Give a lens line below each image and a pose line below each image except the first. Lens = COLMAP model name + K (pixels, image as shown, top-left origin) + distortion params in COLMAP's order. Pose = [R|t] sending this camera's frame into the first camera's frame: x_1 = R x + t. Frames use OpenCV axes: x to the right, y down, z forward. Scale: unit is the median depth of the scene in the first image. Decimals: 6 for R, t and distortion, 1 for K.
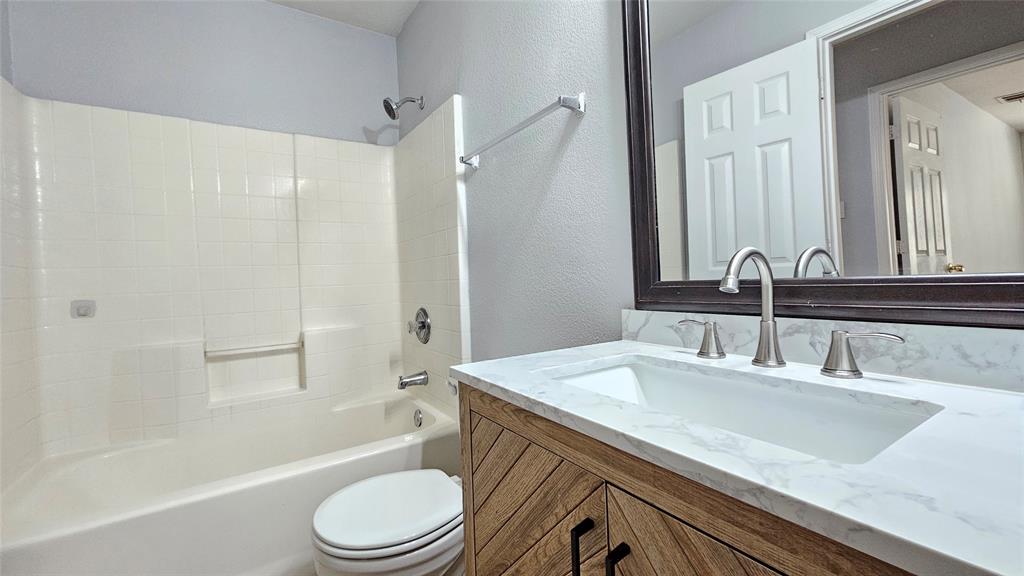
lens RADIAL K [[419.8, 0, 510.8], [0, 419.8, 287.2], [0, 0, 1]] dist [0.003848, -0.000711]
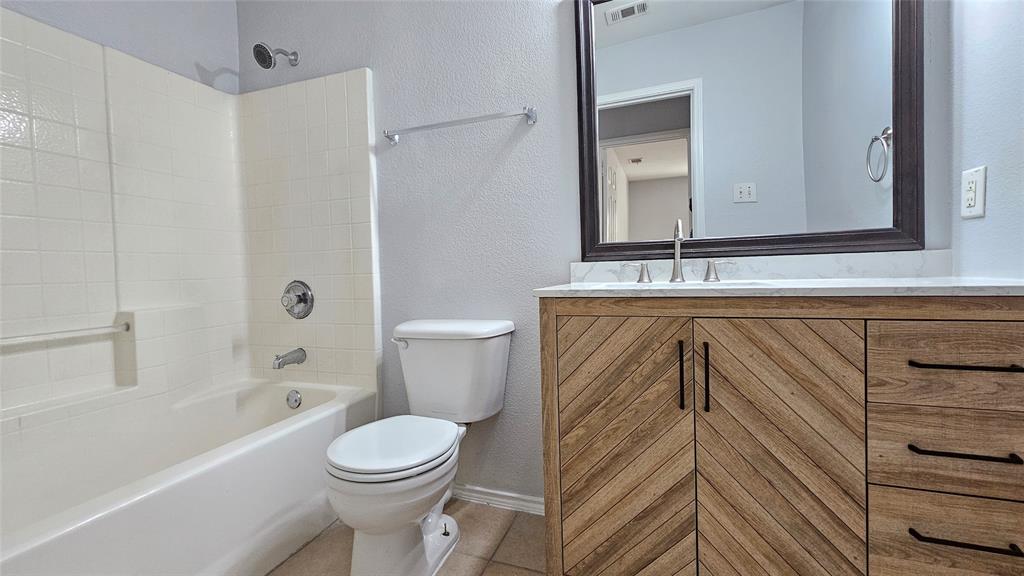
lens RADIAL K [[419.8, 0, 512.3], [0, 419.8, 289.6], [0, 0, 1]] dist [0.003848, -0.000711]
pose [[0.798305, -0.011486, 0.602144, -0.707362], [0.008215, 0.999933, 0.008183, 0.119324], [-0.602197, -0.001586, 0.798346, -0.054390]]
